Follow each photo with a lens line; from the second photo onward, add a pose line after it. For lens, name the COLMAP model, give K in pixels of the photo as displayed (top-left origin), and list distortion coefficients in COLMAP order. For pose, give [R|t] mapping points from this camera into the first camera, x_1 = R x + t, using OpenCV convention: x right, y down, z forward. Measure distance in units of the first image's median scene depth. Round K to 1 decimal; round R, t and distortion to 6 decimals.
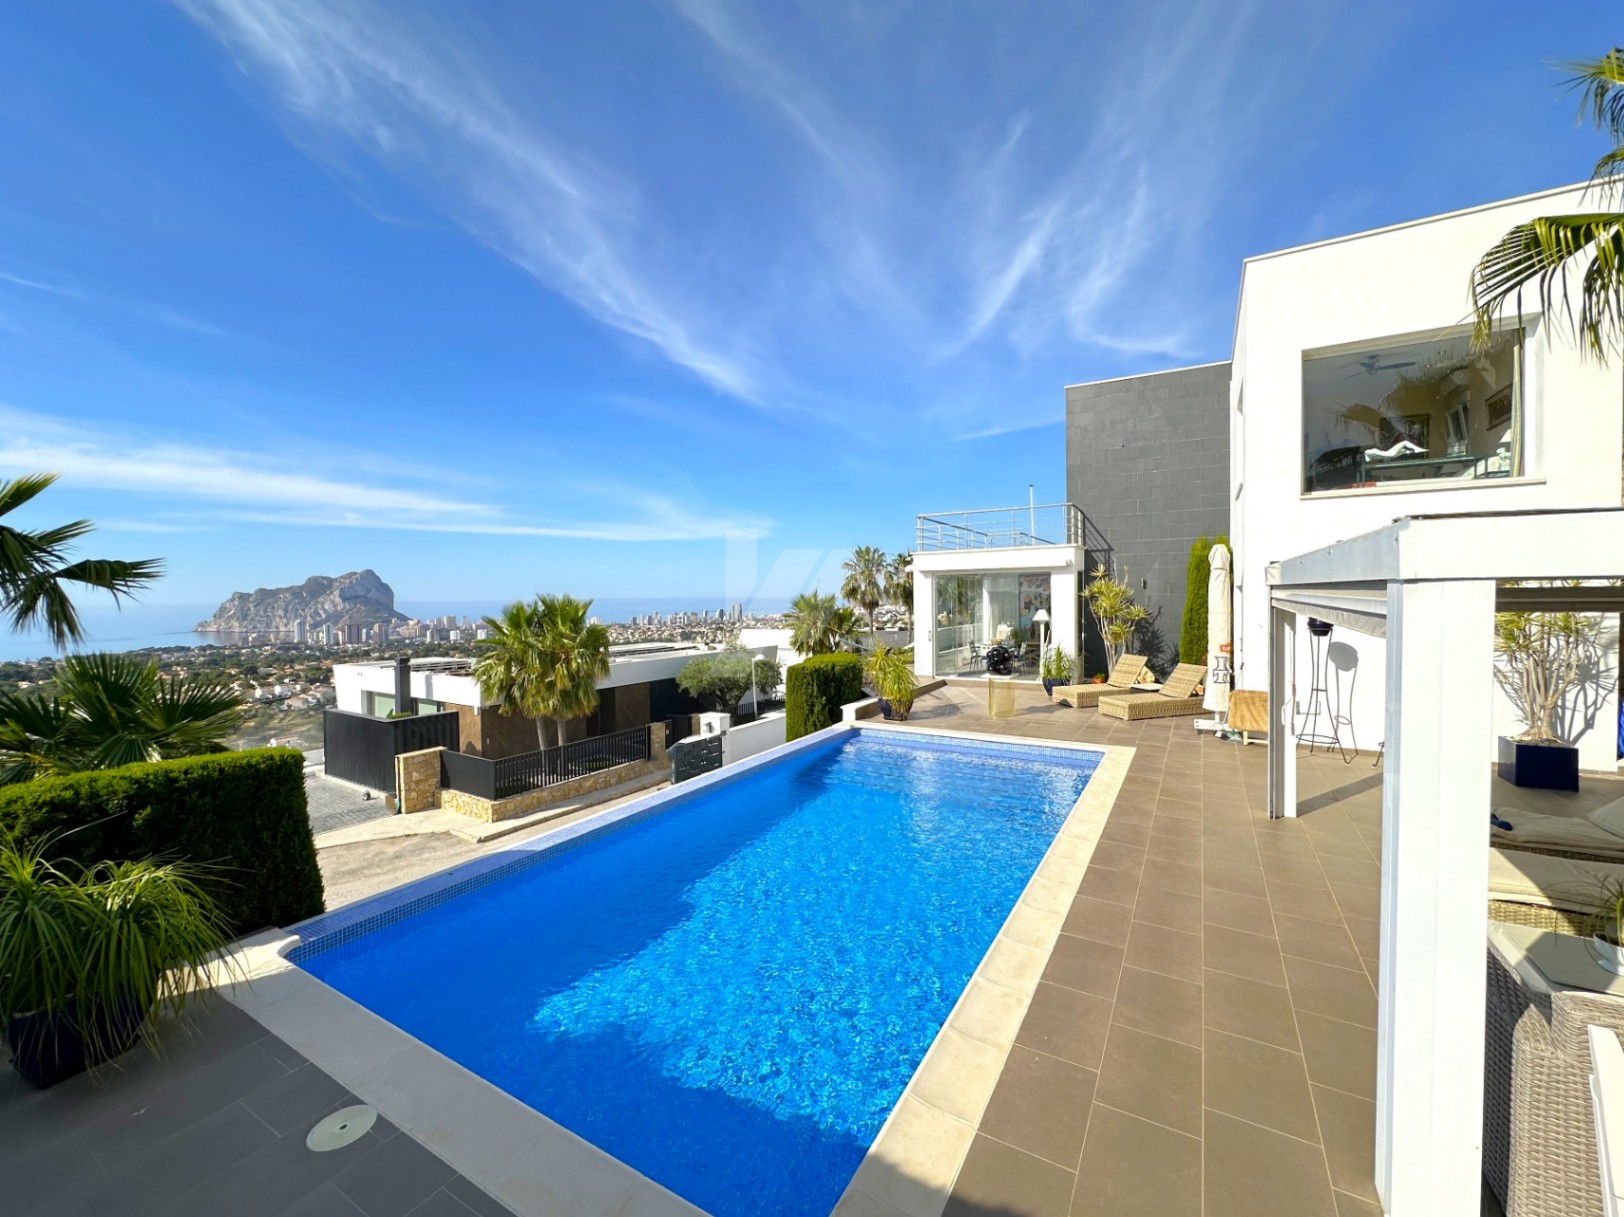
lens RADIAL K [[670.5, 0, 809.2], [0, 670.5, 612.8], [0, 0, 1]] dist [0.003100, -0.000046]
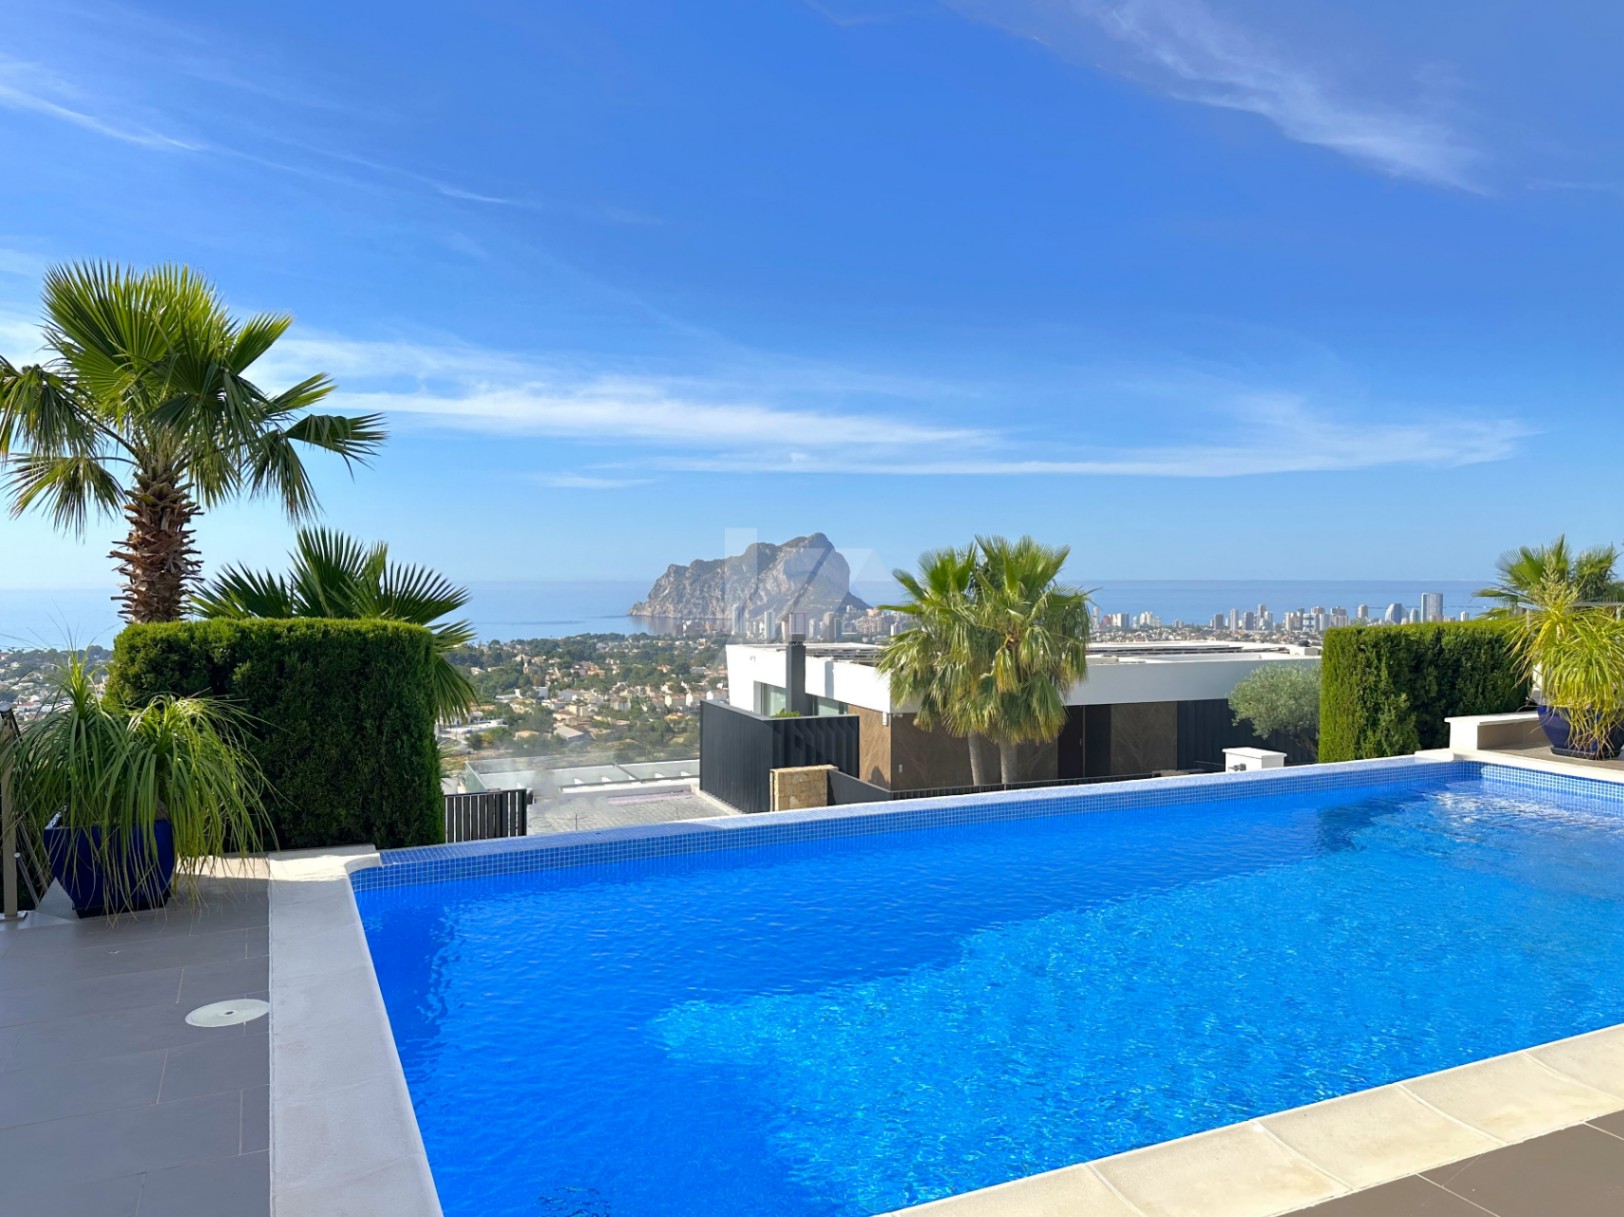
lens RADIAL K [[1163.1, 0, 822.5], [0, 1163.1, 599.8], [0, 0, 1]] dist [0.046789, -0.056805]
pose [[0.837431, 0.022642, -0.546073, 0.066860], [-0.025254, 0.999677, 0.002721, 0.032725], [0.545959, 0.011512, 0.837733, 0.030704]]
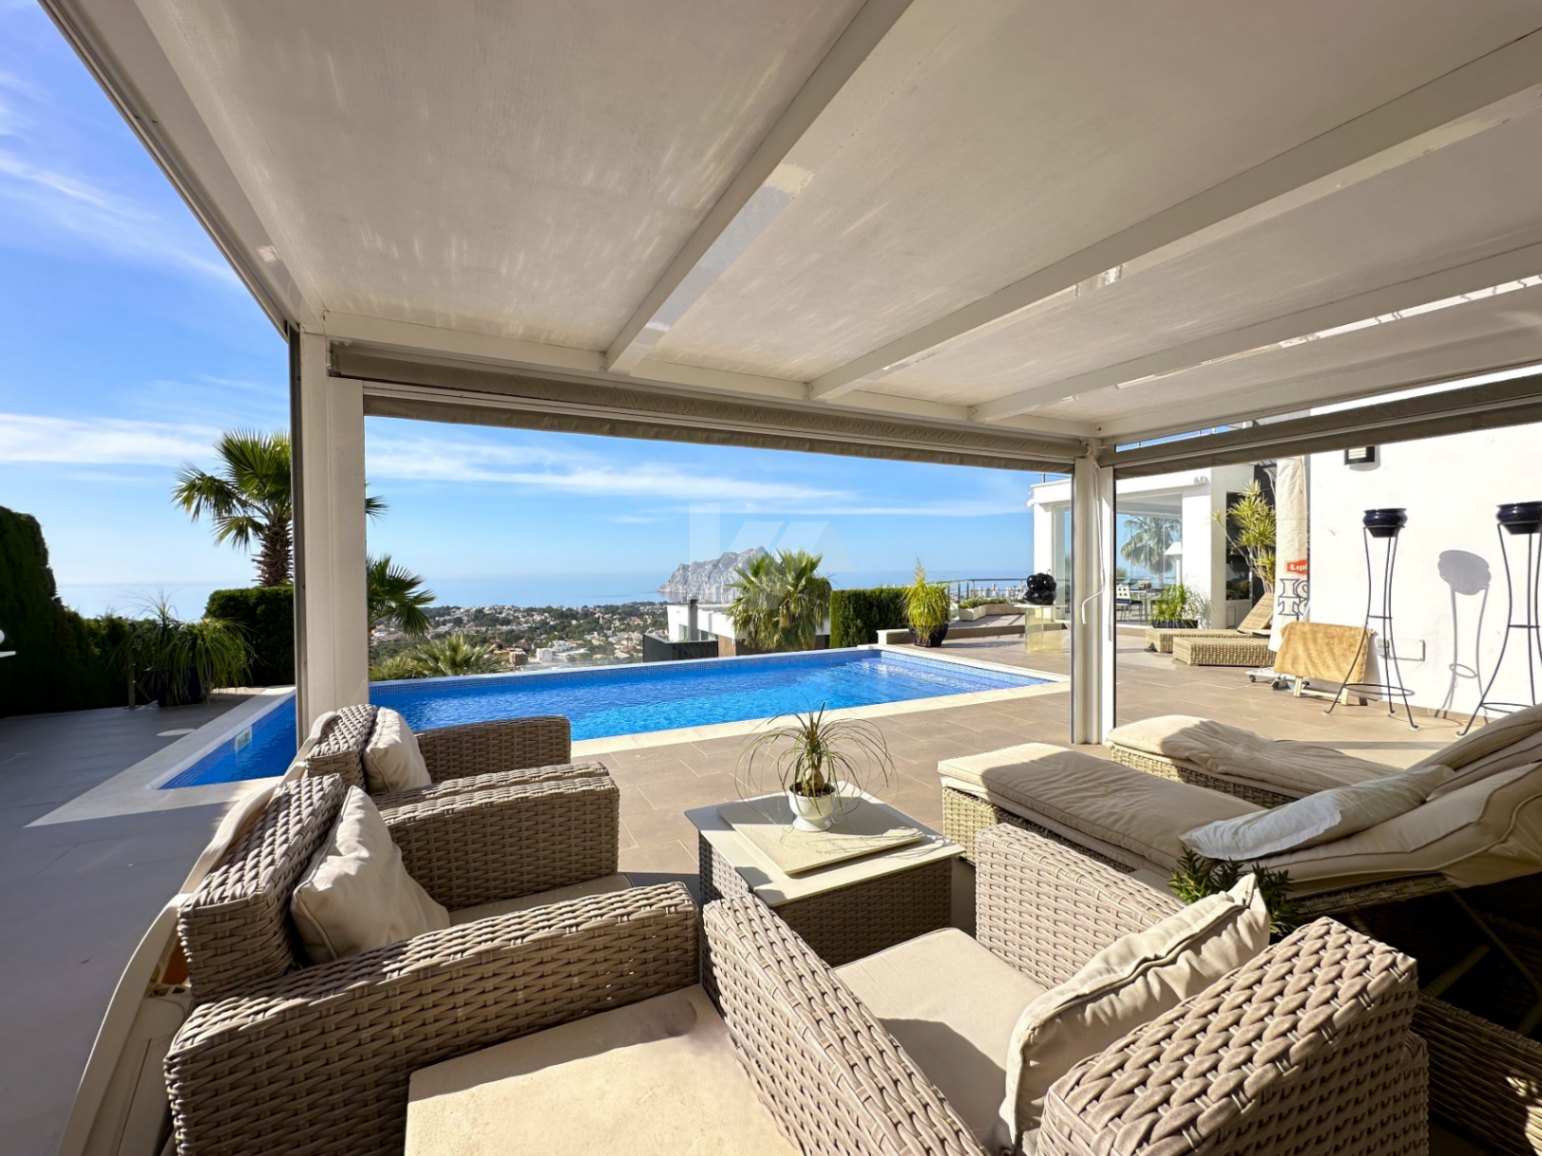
lens RADIAL K [[631.2, 0, 762.7], [0, 631.2, 562.3], [0, 0, 1]] dist [-0.000596, -0.000099]
pose [[0.836725, -0.000337, -0.547623, 0.212276], [-0.018874, 0.999388, -0.029452, 0.032640], [0.547297, 0.034979, 0.836207, 0.044335]]
